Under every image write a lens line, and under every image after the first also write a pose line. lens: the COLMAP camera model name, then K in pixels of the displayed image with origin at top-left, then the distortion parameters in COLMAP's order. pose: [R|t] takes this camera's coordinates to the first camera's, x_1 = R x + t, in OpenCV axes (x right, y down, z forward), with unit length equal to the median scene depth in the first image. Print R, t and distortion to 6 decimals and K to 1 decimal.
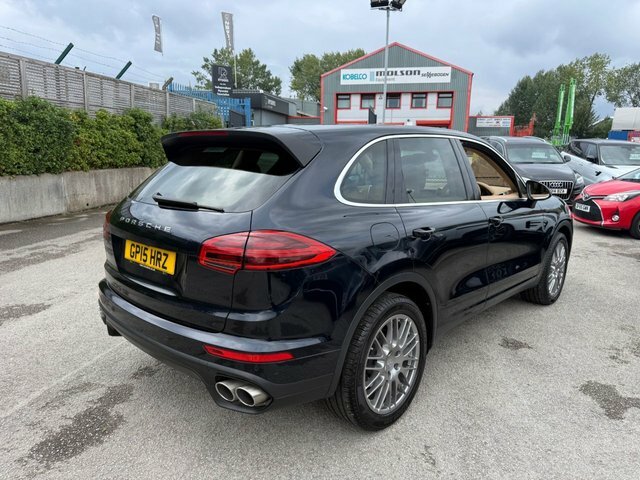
lens RADIAL K [[444.2, 0, 321.7], [0, 444.2, 241.1], [0, 0, 1]] dist [0.031928, -0.040505]
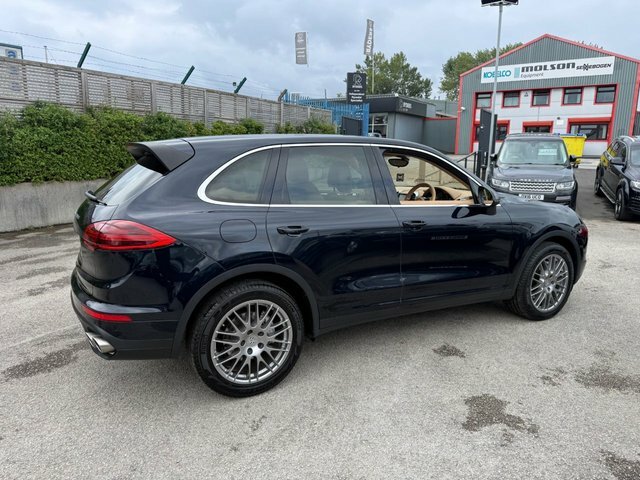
lens RADIAL K [[442.6, 0, 318.9], [0, 442.6, 237.0], [0, 0, 1]] dist [0.034240, -0.048982]
pose [[0.947366, 0.050245, -0.316185, 0.103718], [-0.054807, 0.998482, -0.005544, 0.000098], [0.315427, 0.022581, 0.948681, -0.006375]]
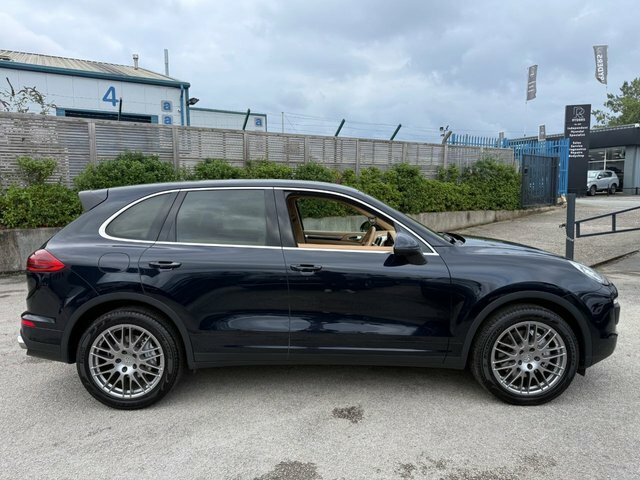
lens RADIAL K [[444.2, 0, 321.7], [0, 444.2, 241.1], [0, 0, 1]] dist [0.031928, -0.040505]
pose [[0.690244, 0.050397, -0.721820, 0.231332], [-0.123912, 0.991068, -0.049296, -0.013209], [0.712888, 0.123468, 0.690323, 0.070356]]
